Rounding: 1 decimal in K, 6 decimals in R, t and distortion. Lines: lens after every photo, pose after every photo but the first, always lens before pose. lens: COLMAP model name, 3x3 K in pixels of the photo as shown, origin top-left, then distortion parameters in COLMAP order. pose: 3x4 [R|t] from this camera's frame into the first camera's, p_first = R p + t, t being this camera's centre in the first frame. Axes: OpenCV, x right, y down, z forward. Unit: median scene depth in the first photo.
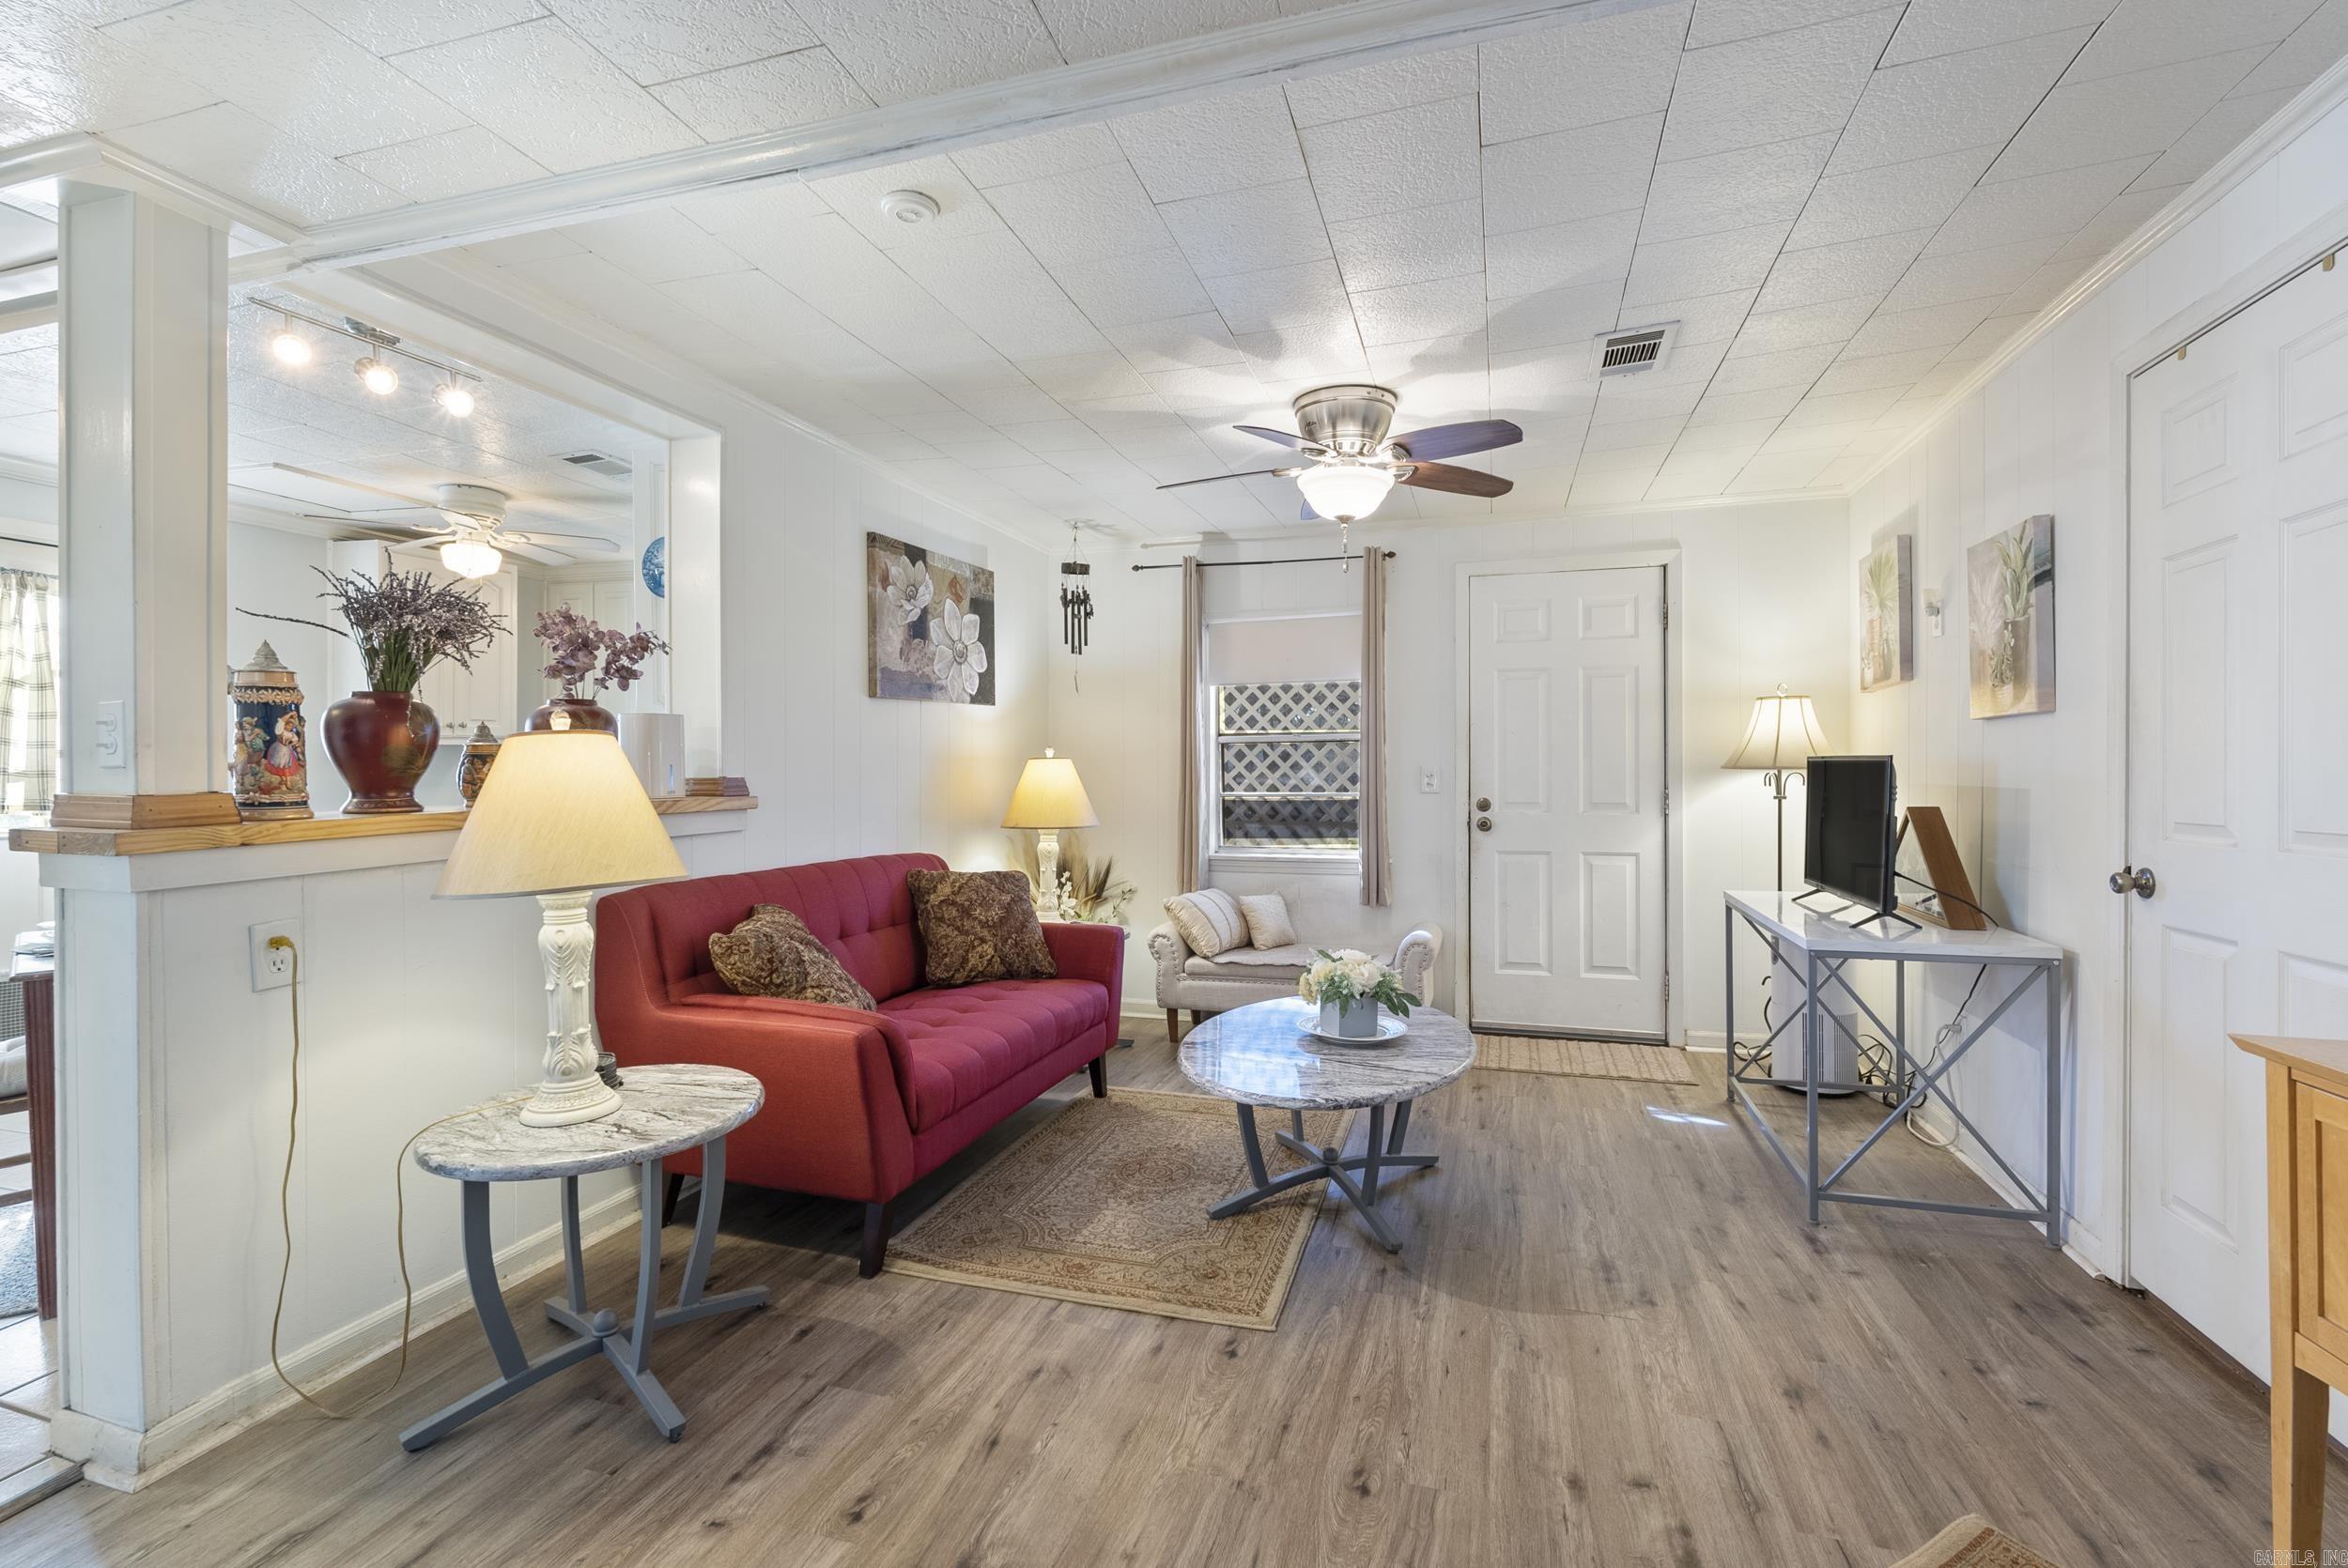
lens RADIAL K [[1031.6, 0, 1177.7], [0, 1031.6, 775.9], [0, 0, 1]] dist [-0.007963, 0.000327]
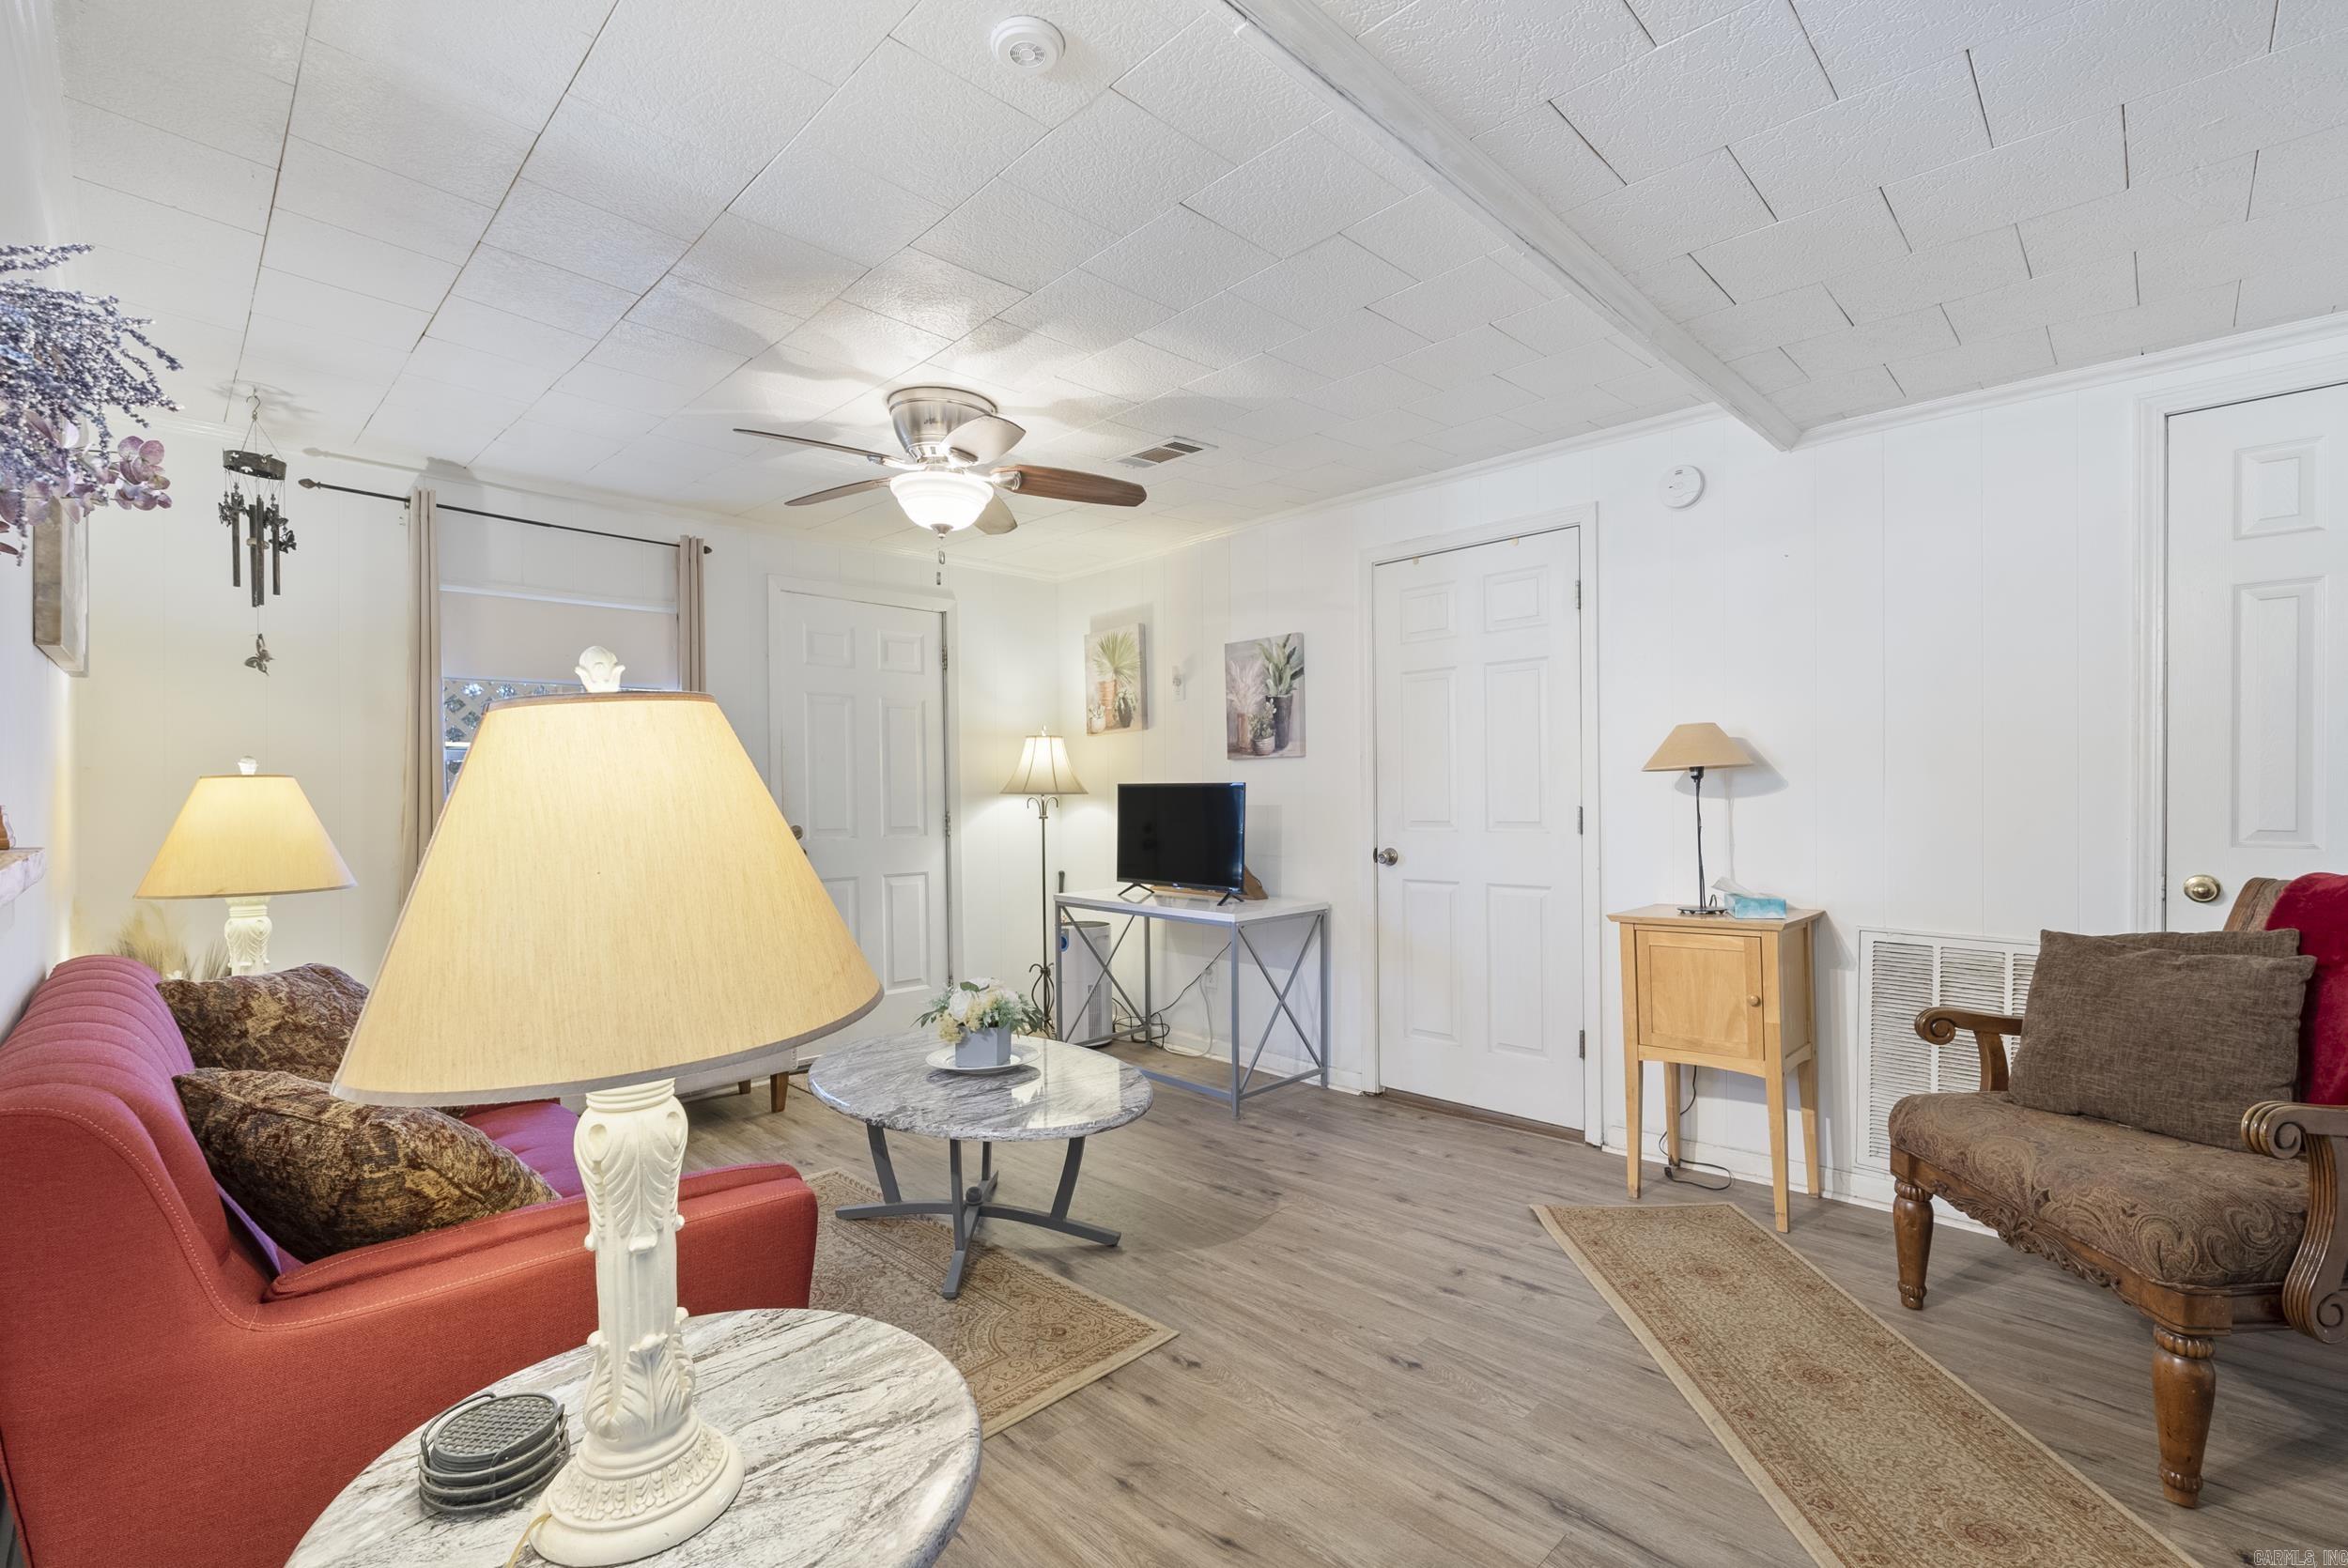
lens RADIAL K [[1040.2, 0, 1177.8], [0, 1040.2, 799.3], [0, 0, 1]] dist [-0.007524, 0.000123]
pose [[0.466387, -0.002925, 0.884576, -0.648715], [0.011126, 0.999935, -0.002559, 0.006140], [-0.884511, 0.011035, 0.466389, 0.402152]]
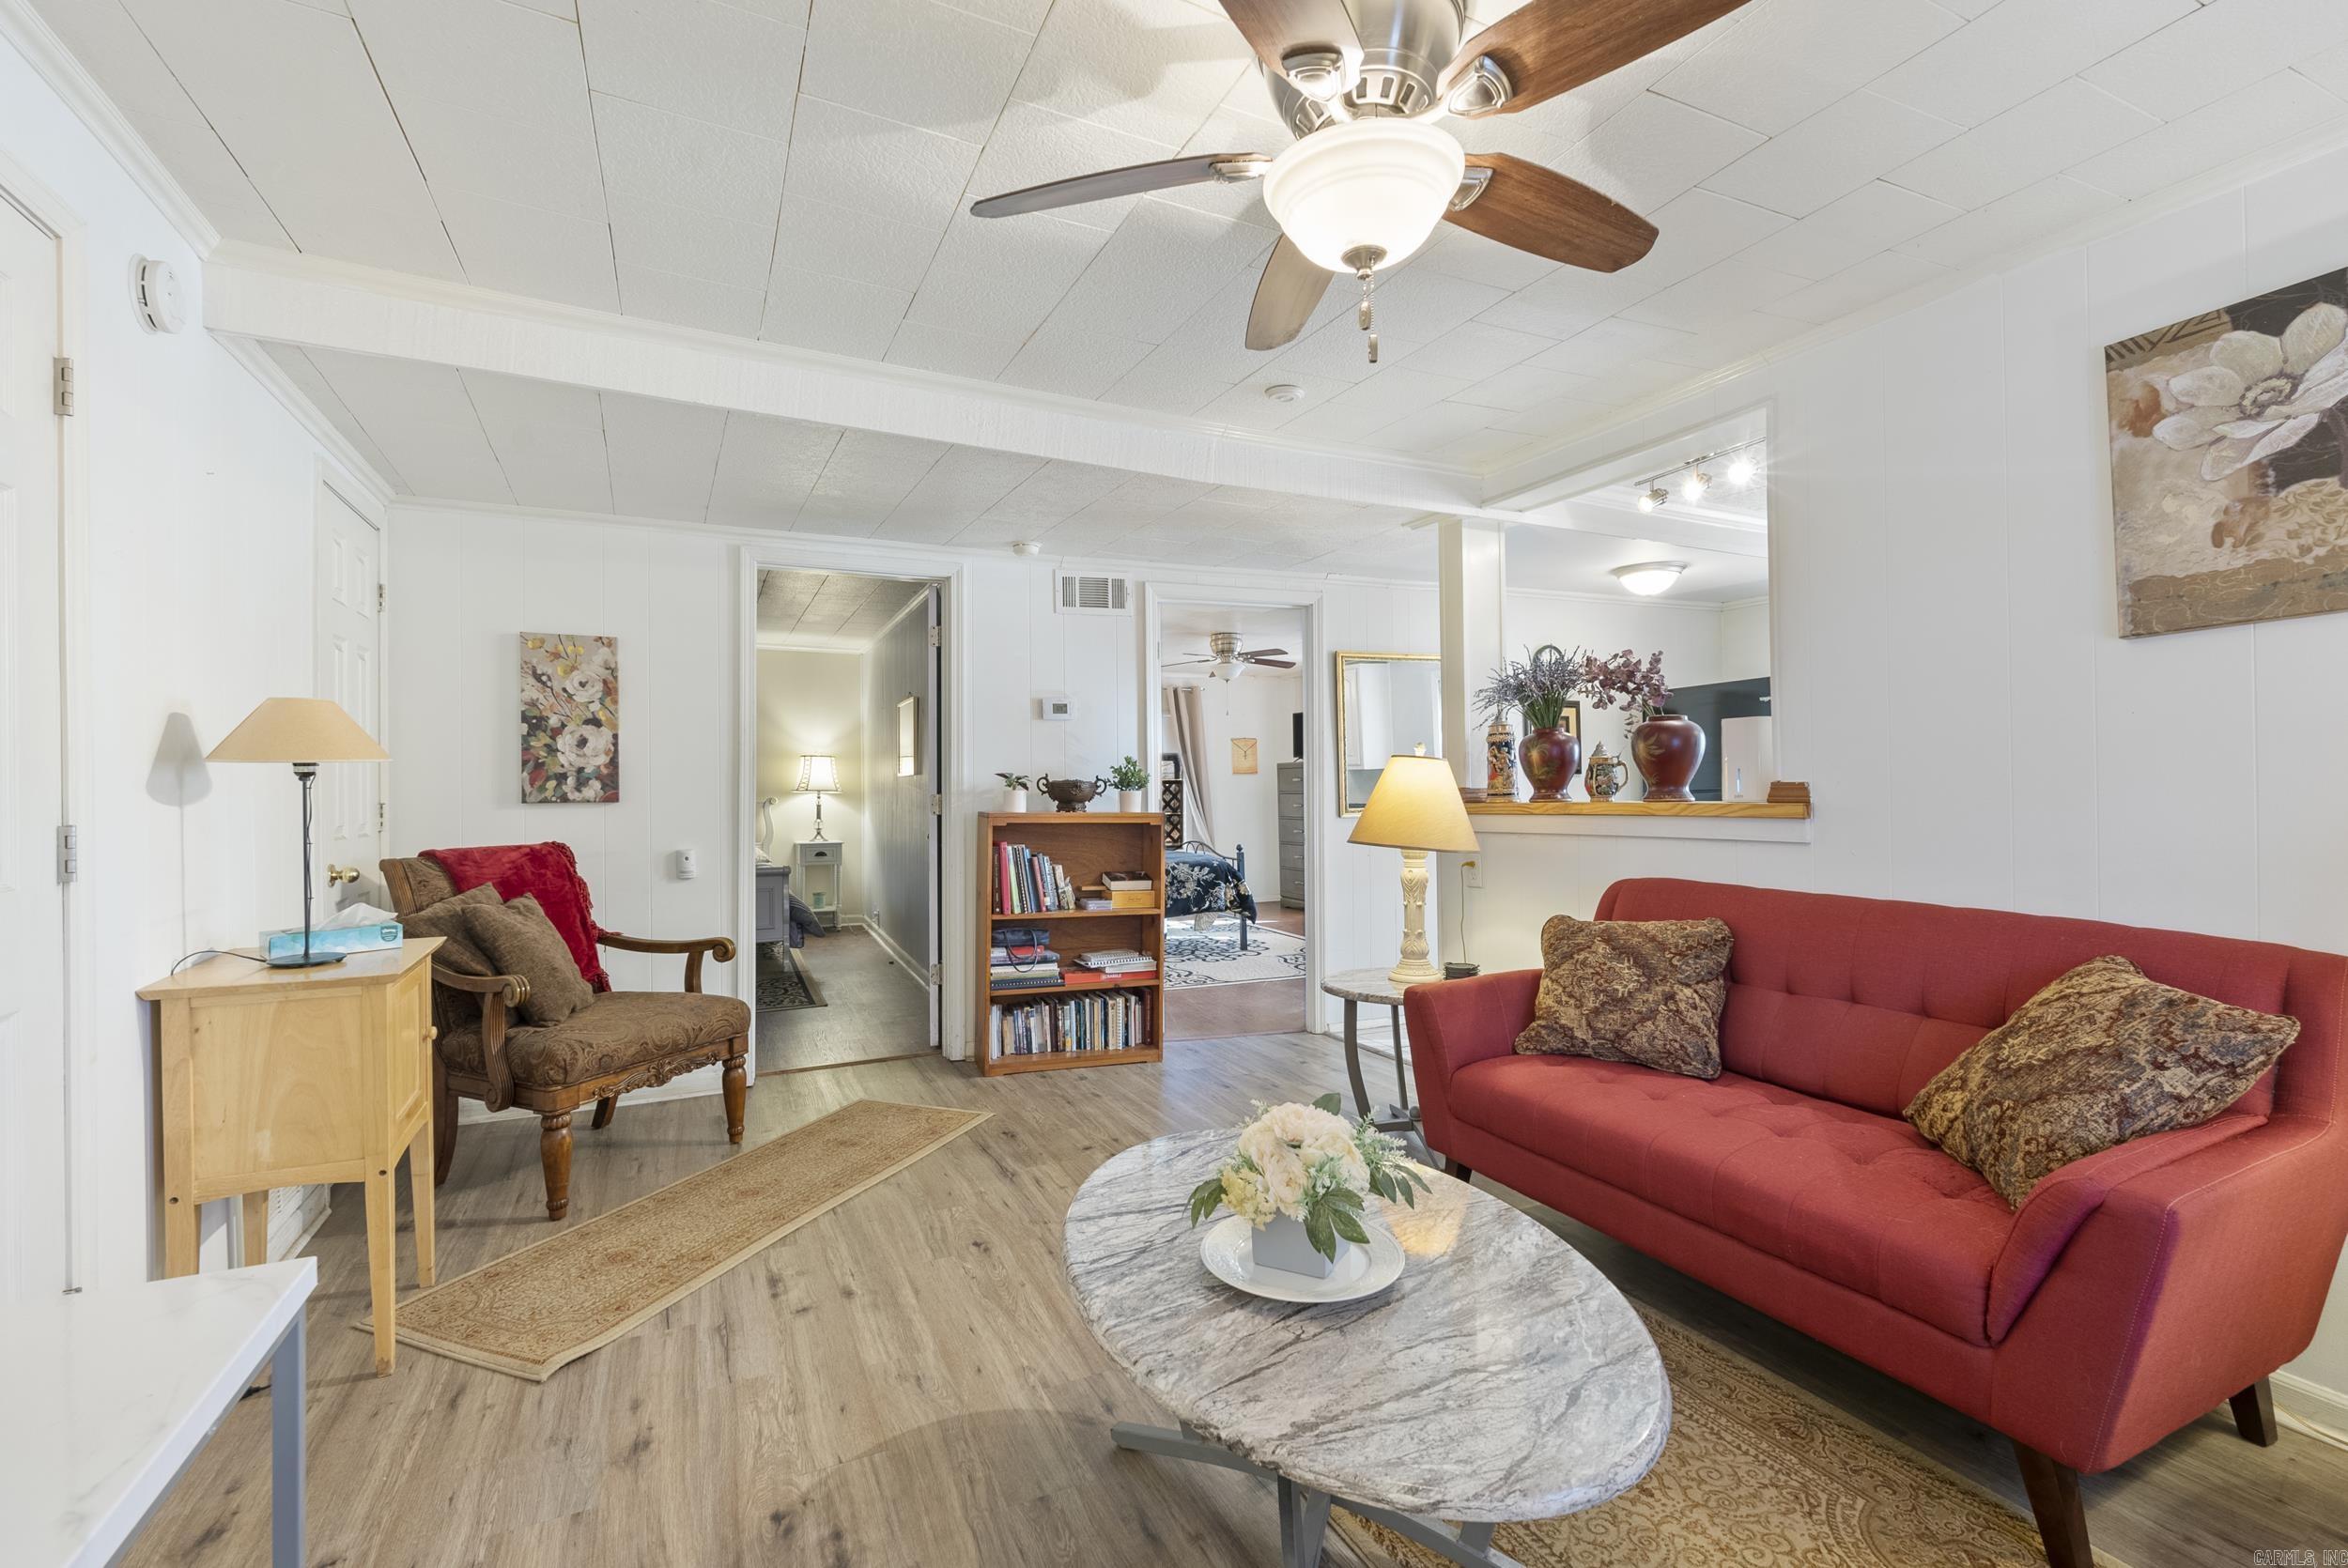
lens RADIAL K [[1031.6, 0, 1177.7], [0, 1031.6, 775.9], [0, 0, 1]] dist [-0.007963, 0.000327]
pose [[-0.733781, 0.006679, -0.679354, 0.618801], [0.007423, 0.999971, 0.001814, -0.009472], [0.679346, -0.003712, -0.733809, 1.437449]]
